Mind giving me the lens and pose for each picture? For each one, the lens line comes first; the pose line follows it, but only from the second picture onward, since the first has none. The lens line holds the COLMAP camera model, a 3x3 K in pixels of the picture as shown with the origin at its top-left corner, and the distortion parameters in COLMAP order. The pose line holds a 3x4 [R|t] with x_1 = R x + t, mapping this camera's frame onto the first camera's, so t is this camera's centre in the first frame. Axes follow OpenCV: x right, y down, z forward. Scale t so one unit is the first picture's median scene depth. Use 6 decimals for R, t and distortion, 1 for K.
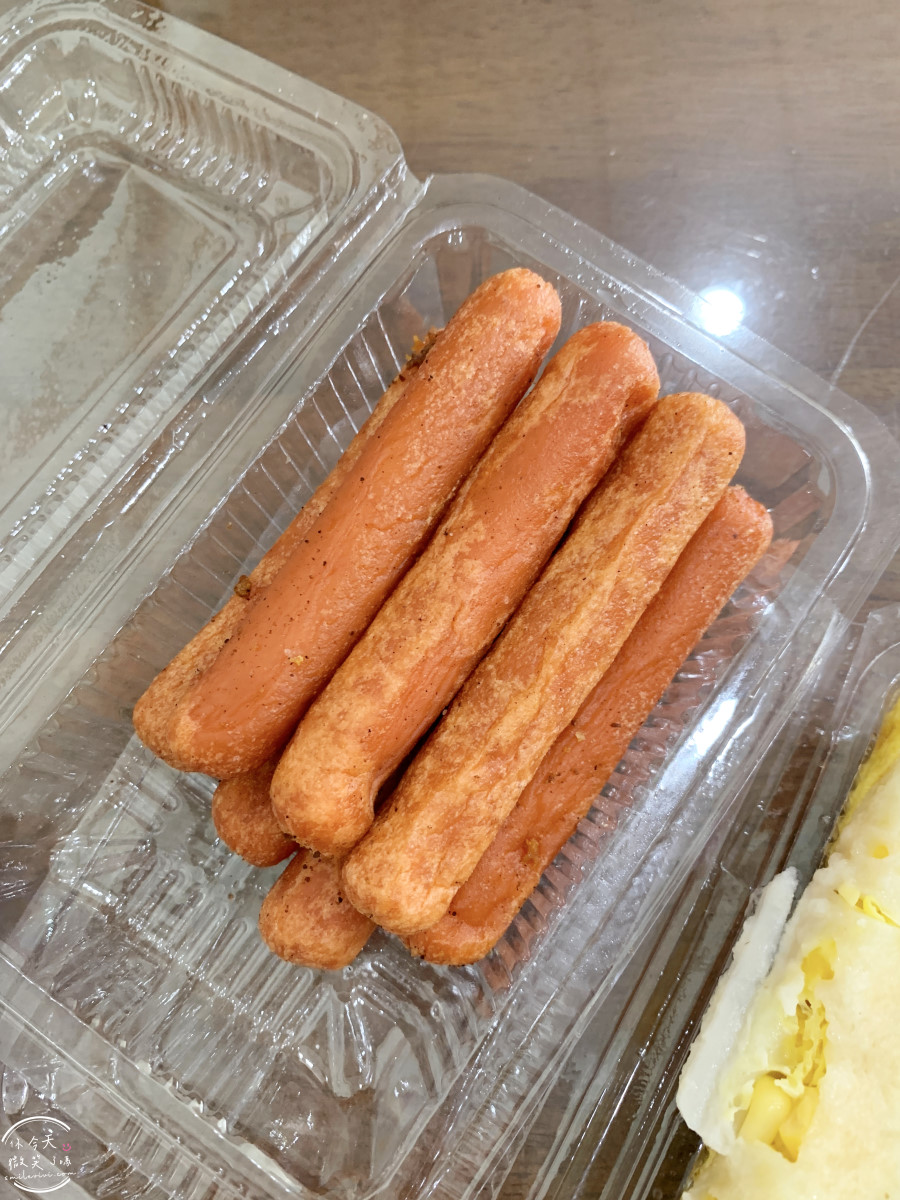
lens RADIAL K [[950.1, 0, 476.4], [0, 950.1, 605.7], [0, 0, 1]] dist [0.173846, -0.566129]
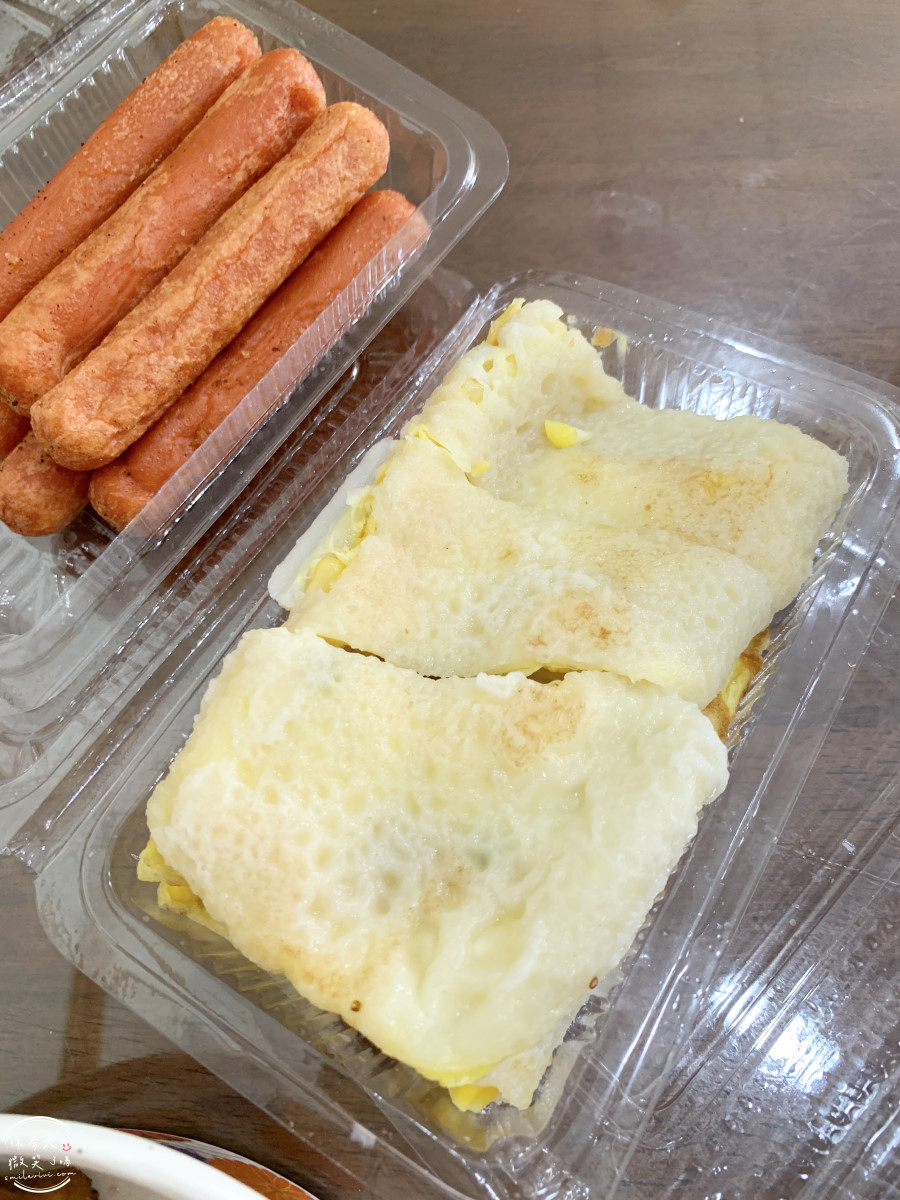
lens RADIAL K [[985.6, 0, 472.0], [0, 985.6, 604.1], [0, 0, 1]] dist [-0.061003, 0.082260]
pose [[0.998992, 0.035477, -0.027497, 0.478110], [-0.038347, 0.992963, -0.112042, 0.628724], [0.023329, 0.112983, 0.993323, -0.252356]]
